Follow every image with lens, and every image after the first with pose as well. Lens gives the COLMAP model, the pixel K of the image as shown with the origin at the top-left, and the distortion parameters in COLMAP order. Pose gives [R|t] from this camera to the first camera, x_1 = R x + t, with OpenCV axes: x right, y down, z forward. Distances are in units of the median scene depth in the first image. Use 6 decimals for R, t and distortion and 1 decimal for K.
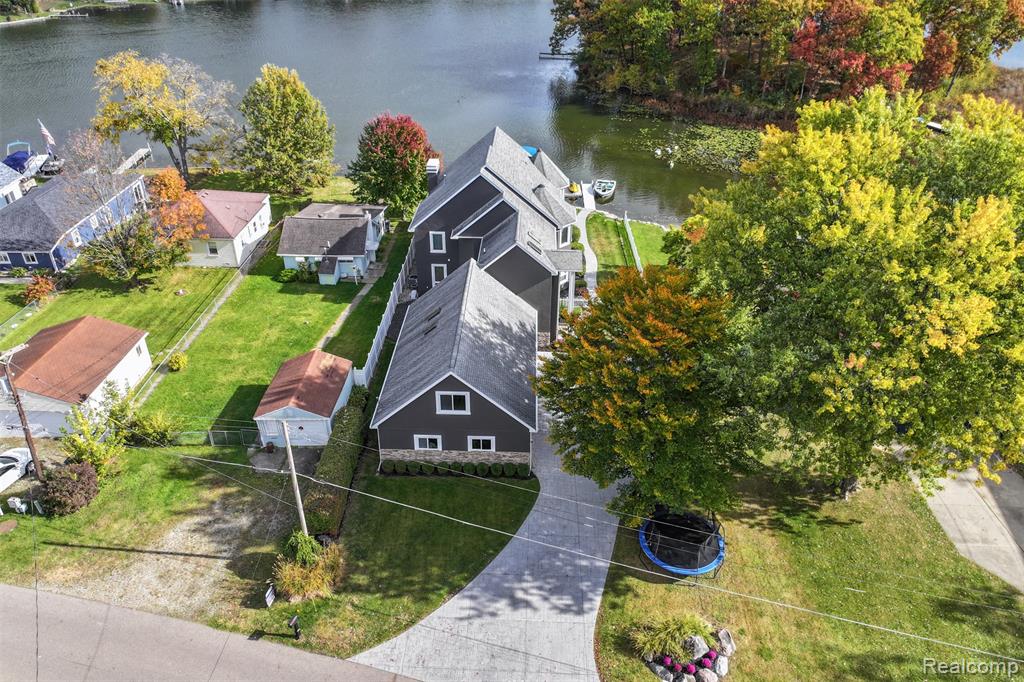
lens RADIAL K [[720.2, 0, 512.7], [0, 720.2, 340.3], [0, 0, 1]] dist [-0.002900, 0.019771]
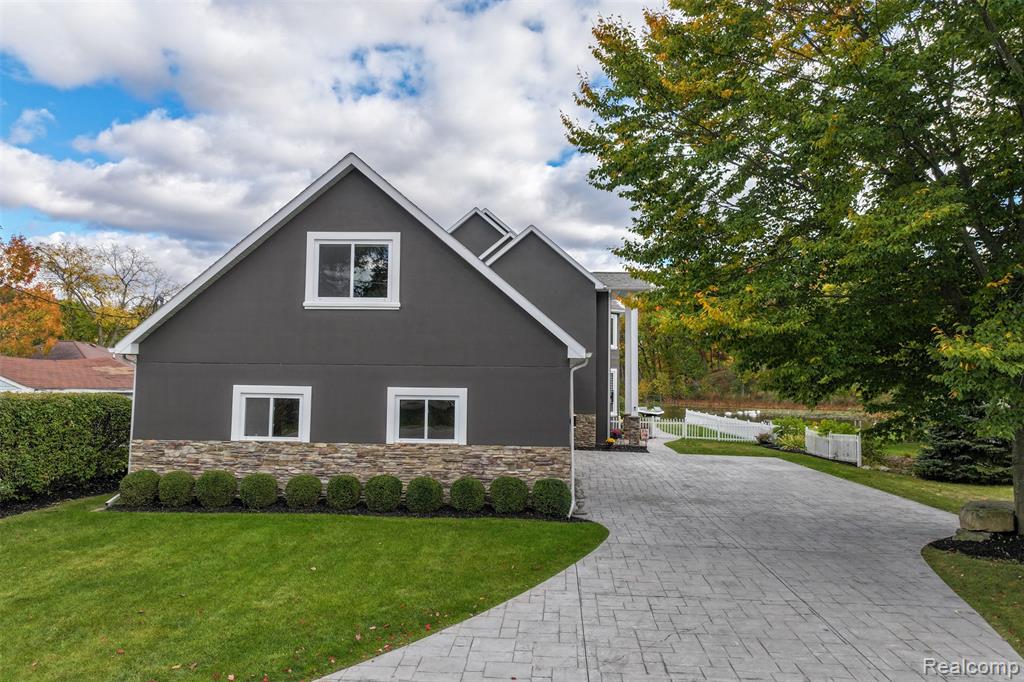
lens RADIAL K [[720.2, 0, 509.0], [0, 720.2, 342.2], [0, 0, 1]] dist [-0.002900, 0.019771]
pose [[0.999621, 0.004894, -0.027108, 0.004282], [-0.019437, 0.822651, -0.568214, 0.306184], [0.019519, 0.568525, 0.822434, 0.700500]]
